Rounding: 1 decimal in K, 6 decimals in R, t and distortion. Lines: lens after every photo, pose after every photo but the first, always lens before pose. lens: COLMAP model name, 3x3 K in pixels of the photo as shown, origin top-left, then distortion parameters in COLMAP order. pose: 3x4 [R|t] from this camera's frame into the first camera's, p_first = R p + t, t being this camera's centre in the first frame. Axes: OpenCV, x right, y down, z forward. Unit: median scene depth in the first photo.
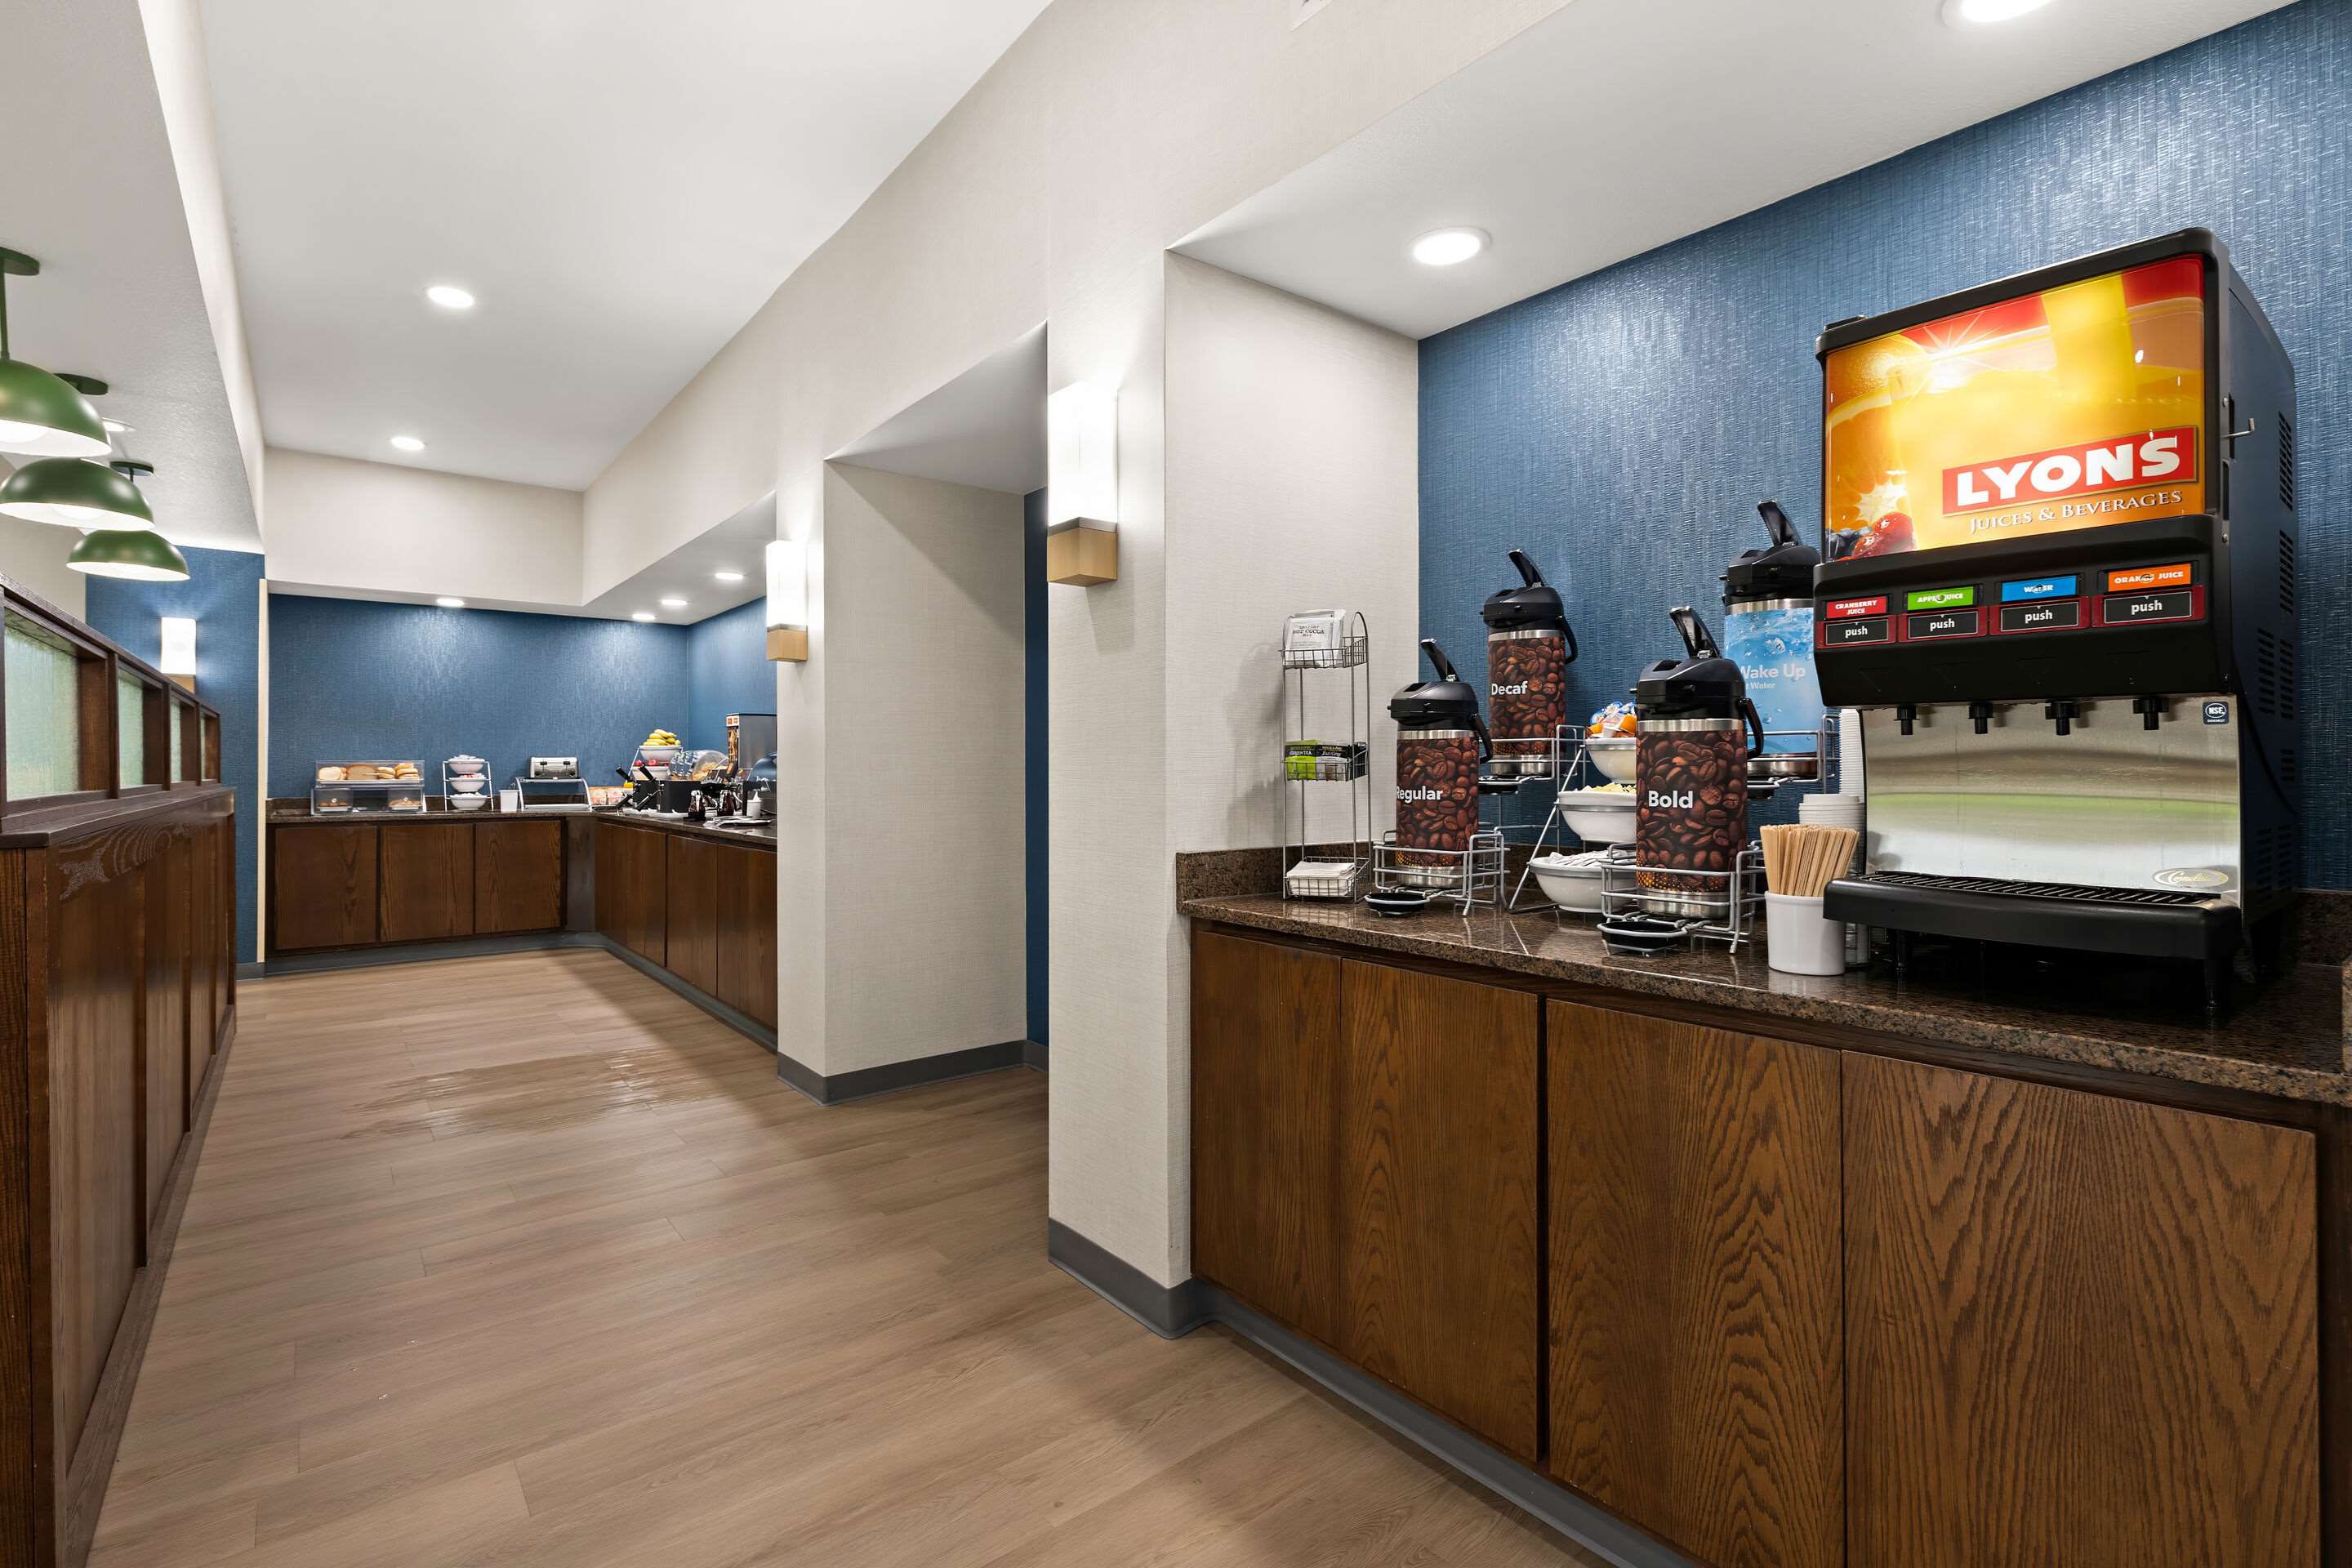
lens RADIAL K [[1066.0, 0, 1151.2], [0, 1066.0, 753.9], [0, 0, 1]] dist [0.023099, 0.000264]
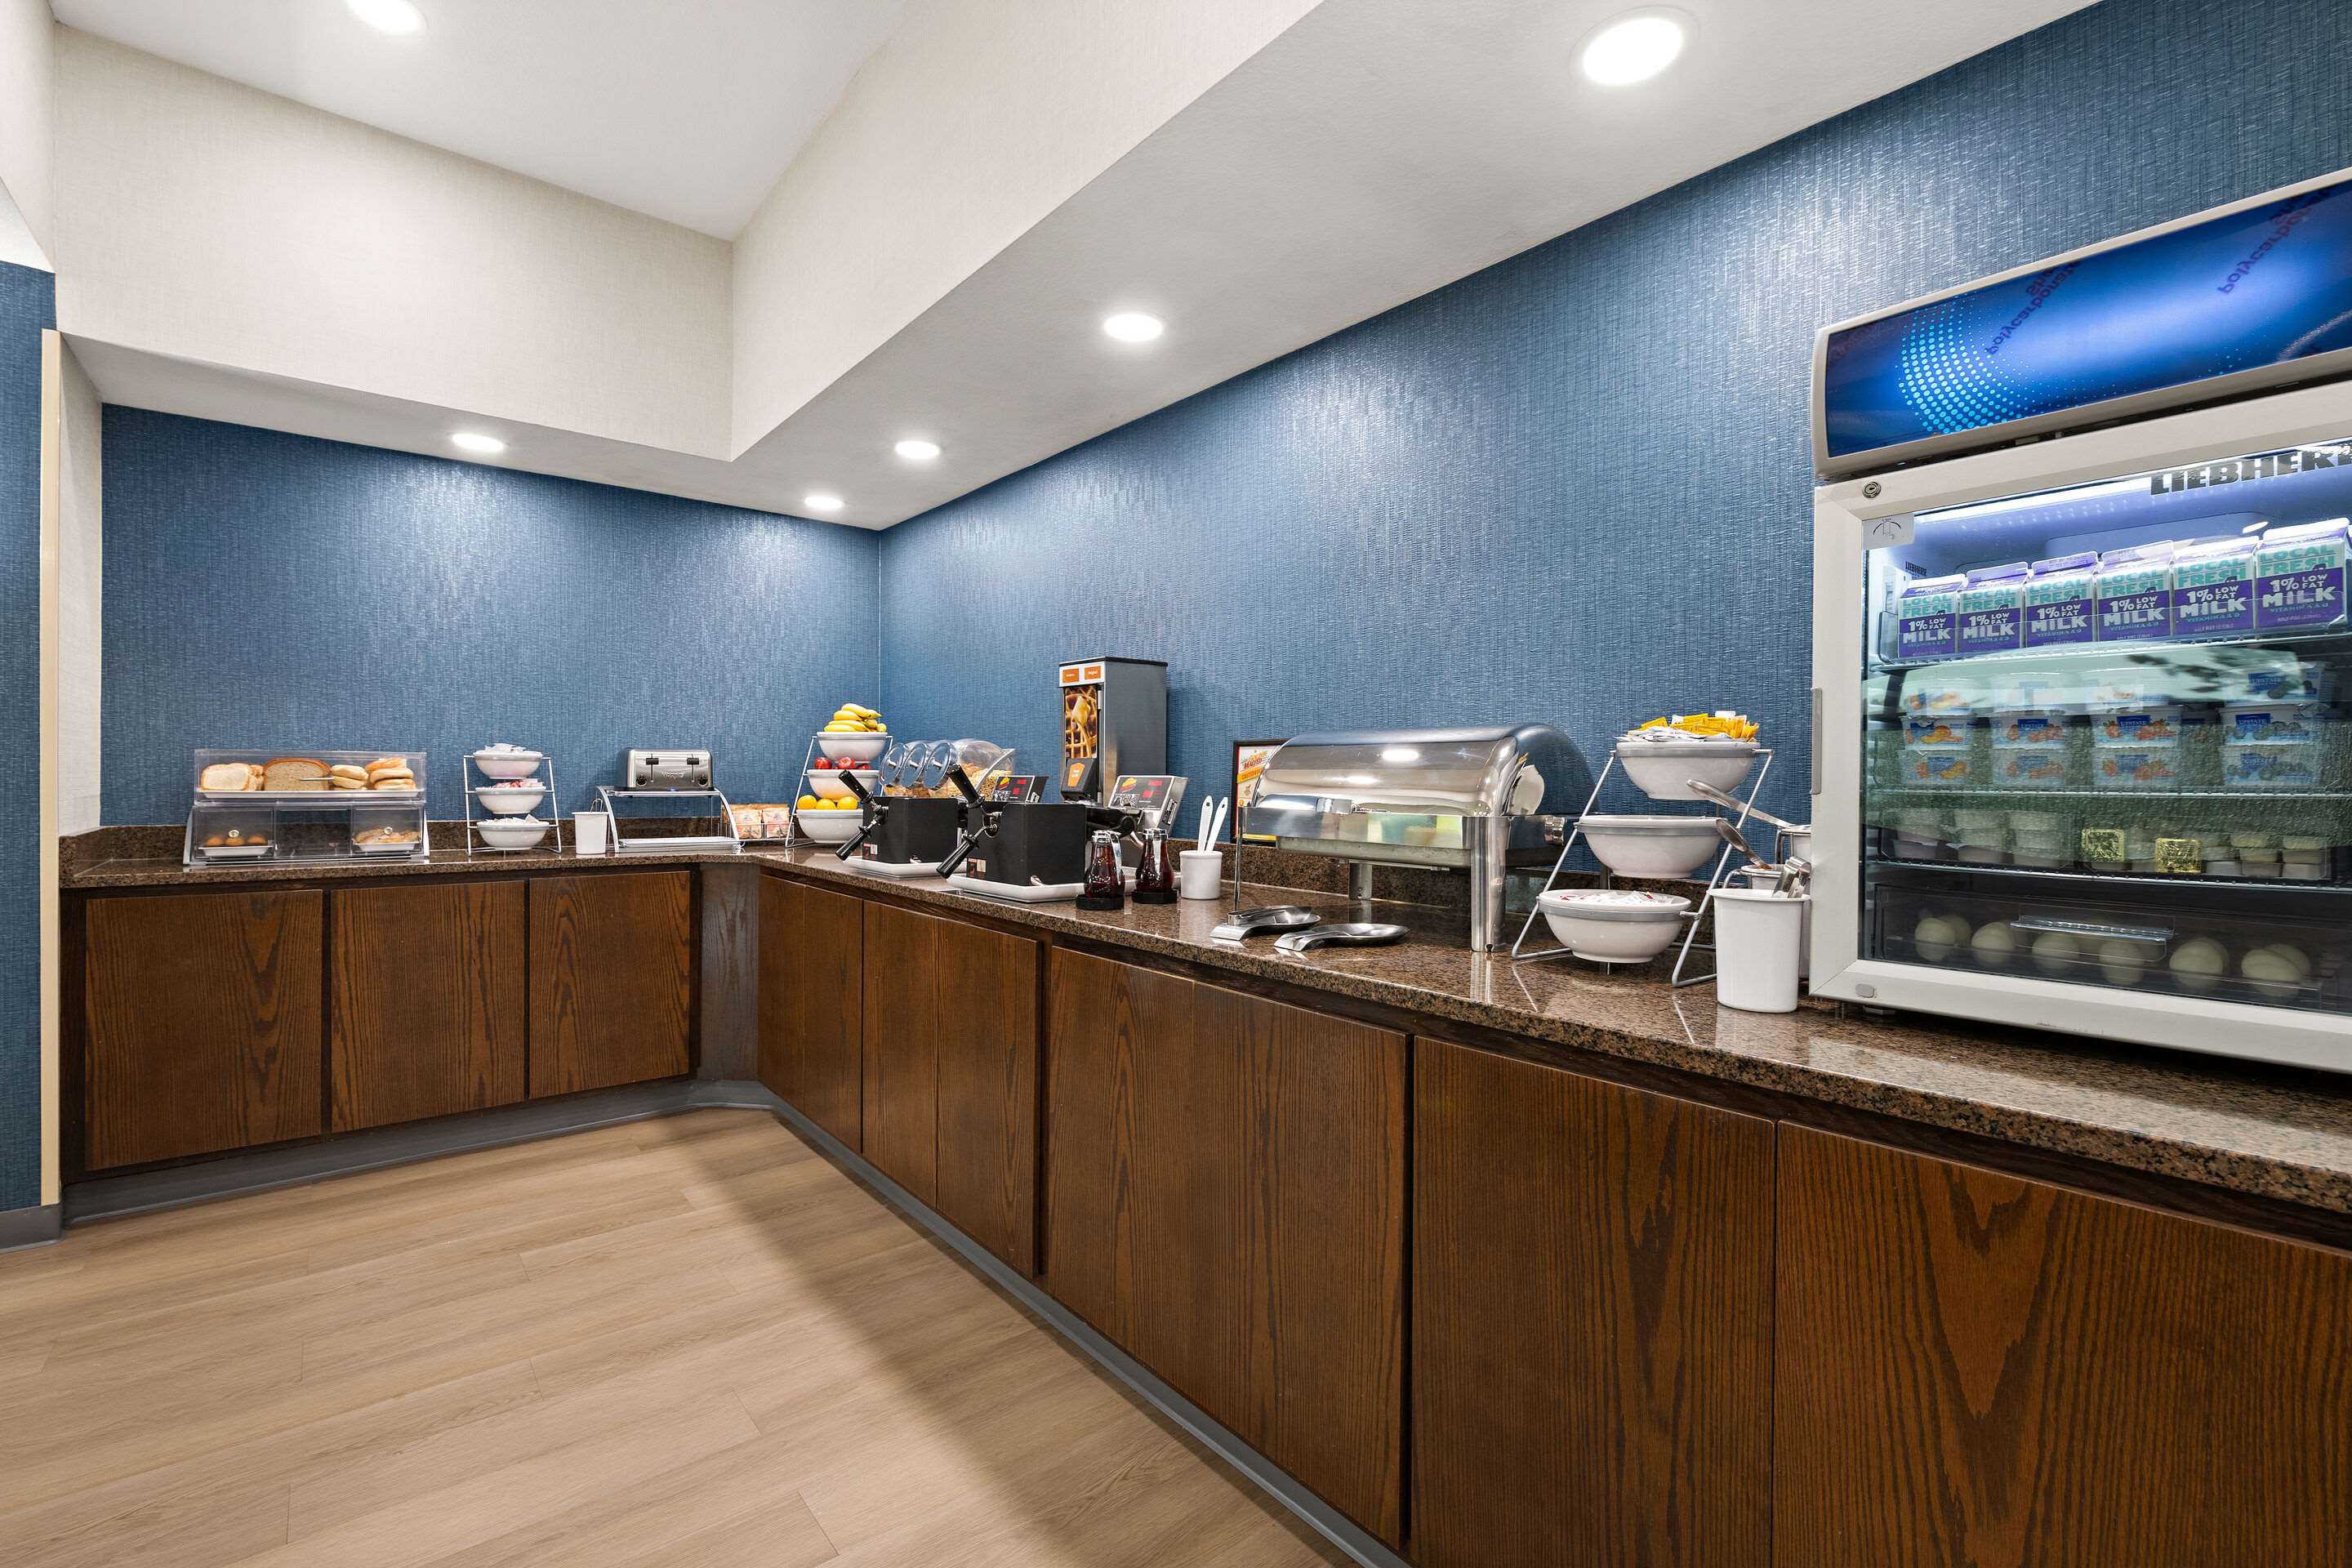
lens RADIAL K [[1000.7, 0, 1176.0], [0, 1000.7, 784.0], [0, 0, 1]] dist [-0.001048, 0.000052]
pose [[0.999479, 0.010177, 0.030628, -0.333224], [-0.010821, 0.999722, 0.020937, 0.007200], [-0.030406, -0.021257, 0.999312, 0.513852]]
